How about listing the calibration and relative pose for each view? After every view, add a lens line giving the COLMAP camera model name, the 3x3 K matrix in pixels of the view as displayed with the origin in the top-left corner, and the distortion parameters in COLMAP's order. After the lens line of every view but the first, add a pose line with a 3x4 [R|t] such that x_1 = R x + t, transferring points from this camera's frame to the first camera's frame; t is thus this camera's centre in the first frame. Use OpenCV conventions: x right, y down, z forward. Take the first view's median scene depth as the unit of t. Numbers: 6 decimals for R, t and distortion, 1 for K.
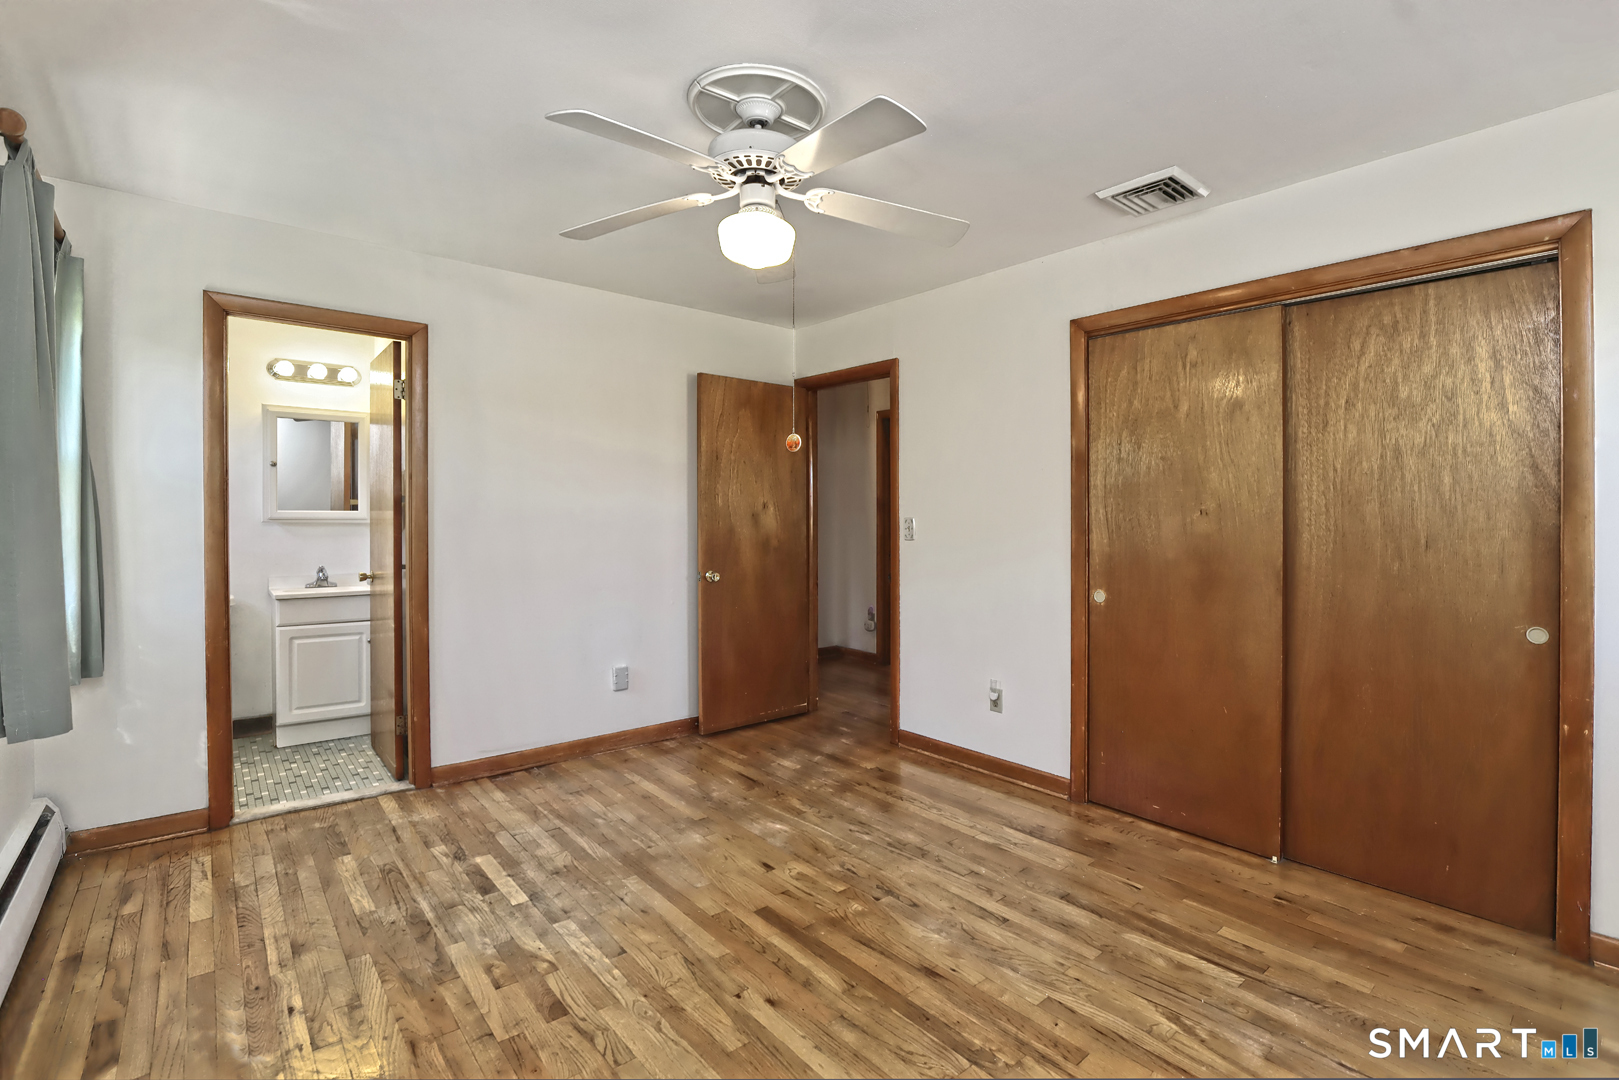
lens RADIAL K [[727.4, 0, 807.6], [0, 727.4, 529.7], [0, 0, 1]] dist [-0.024459, 0.000170]
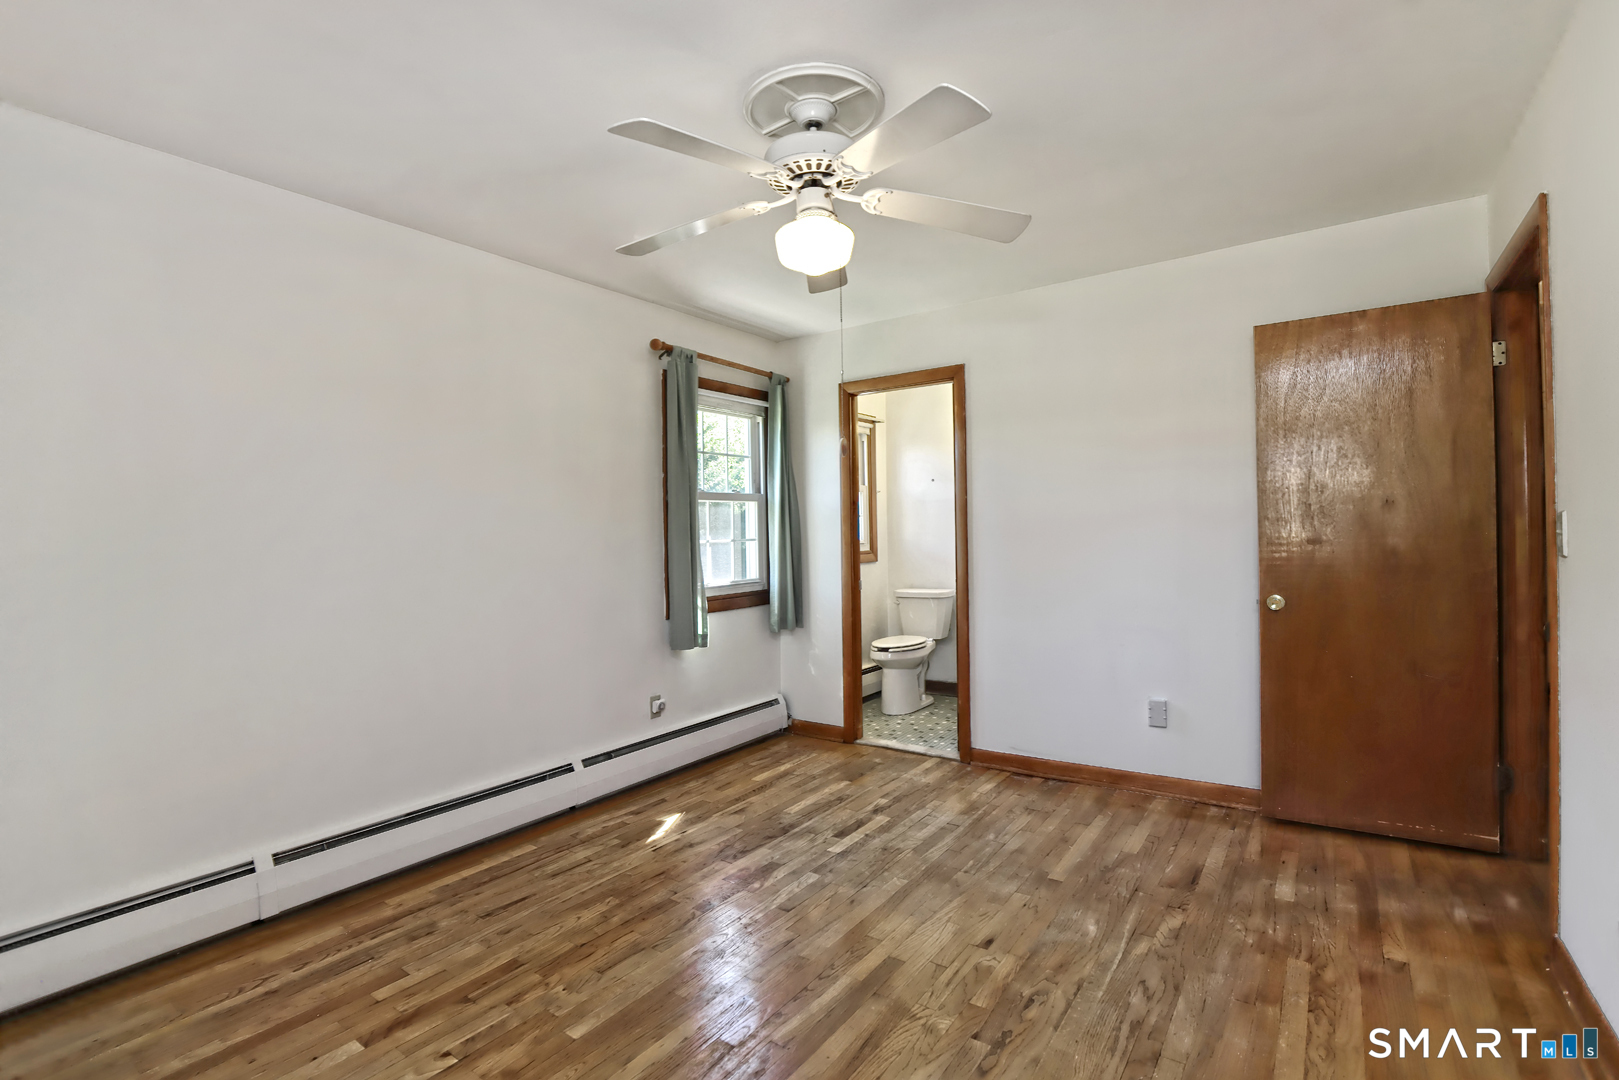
lens RADIAL K [[743.4, 0, 828.3], [0, 743.4, 539.7], [0, 0, 1]] dist [-0.027900, 0.000242]
pose [[0.270938, -0.005834, -0.962579, 0.669509], [0.010026, 0.999944, -0.003238, 0.000491], [0.962545, -0.008774, 0.270982, 0.558798]]
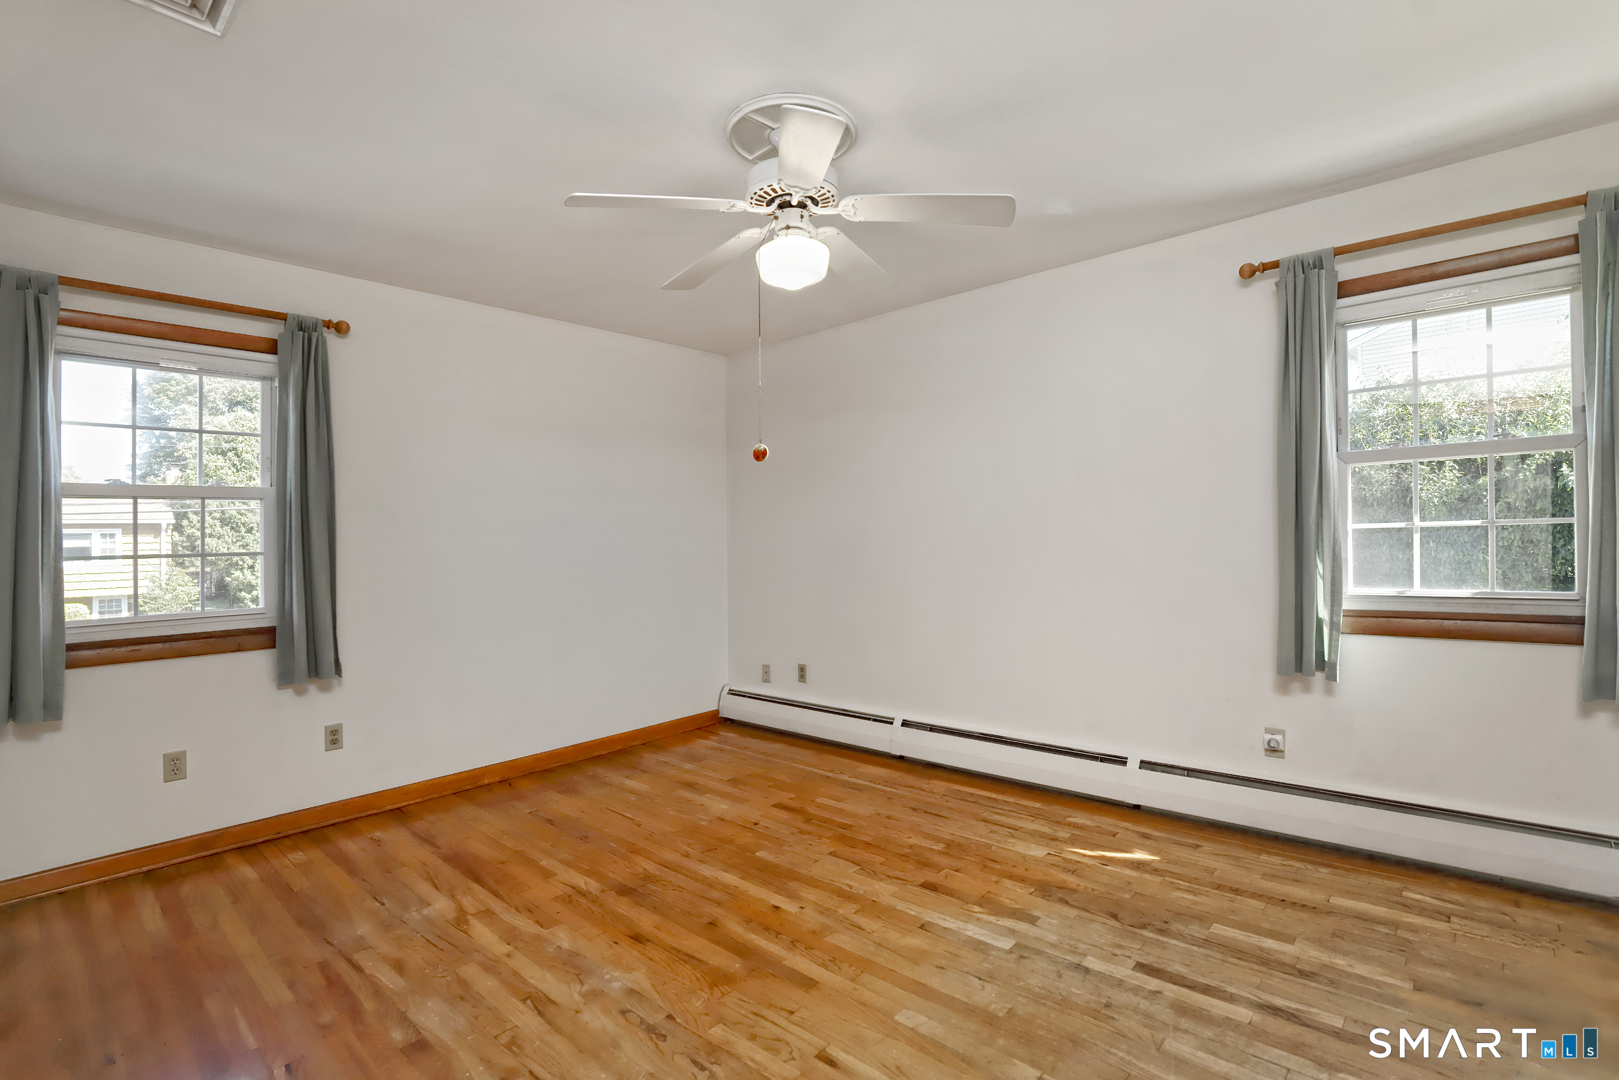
lens RADIAL K [[743.4, 0, 828.3], [0, 743.4, 539.7], [0, 0, 1]] dist [-0.027900, 0.000242]
pose [[-0.985704, 0.017130, -0.167615, 0.043555], [0.014354, 0.999739, 0.017758, -0.013075], [0.167876, 0.015098, -0.985693, 1.537467]]
